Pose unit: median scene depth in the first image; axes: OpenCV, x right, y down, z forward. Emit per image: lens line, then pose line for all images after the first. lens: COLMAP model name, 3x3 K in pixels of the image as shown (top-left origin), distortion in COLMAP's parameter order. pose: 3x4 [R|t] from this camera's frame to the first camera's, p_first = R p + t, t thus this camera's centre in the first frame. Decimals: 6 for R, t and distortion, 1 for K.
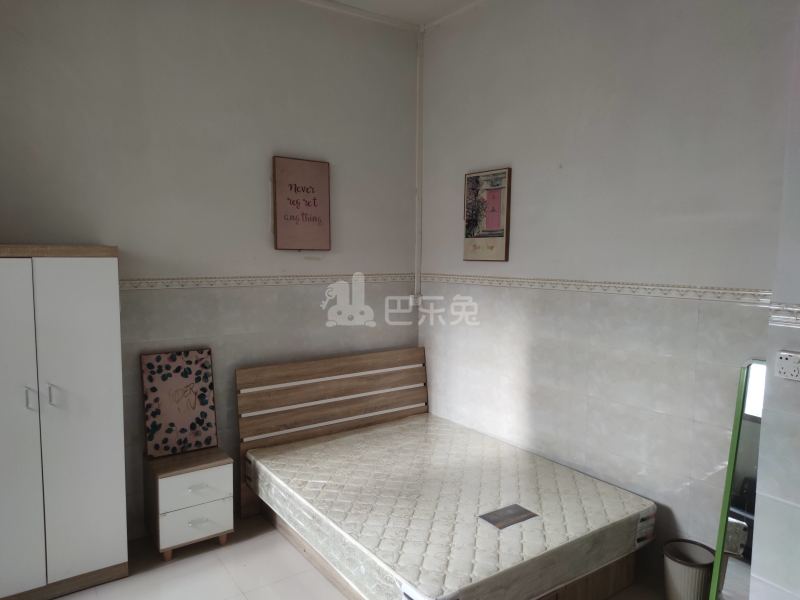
lens RADIAL K [[562.2, 0, 400.4], [0, 562.2, 311.8], [0, 0, 1]] dist [0.049201, -0.054768]
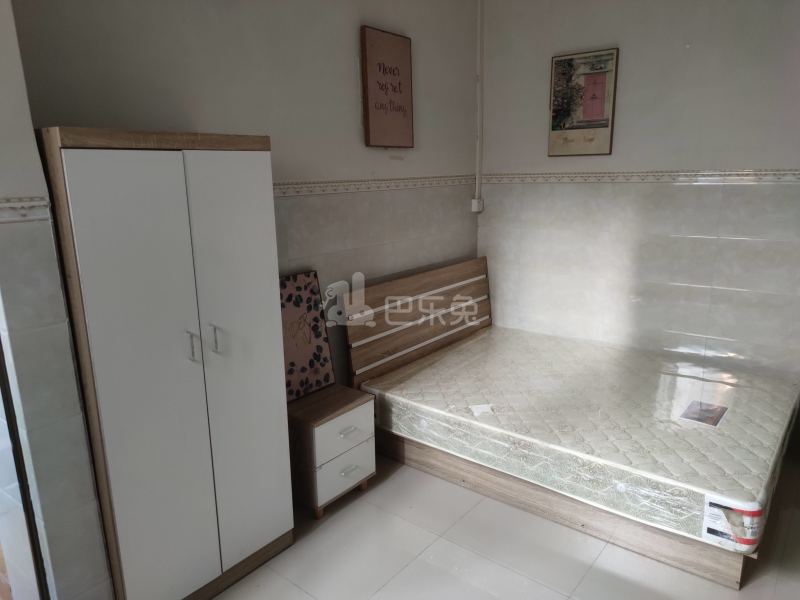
lens RADIAL K [[562.2, 0, 400.4], [0, 562.2, 311.8], [0, 0, 1]] dist [0.049201, -0.054768]
pose [[0.961984, -0.092285, 0.257042, -0.425220], [0.054652, 0.987190, 0.149895, 0.008114], [-0.267582, -0.130149, 0.954705, 0.168757]]
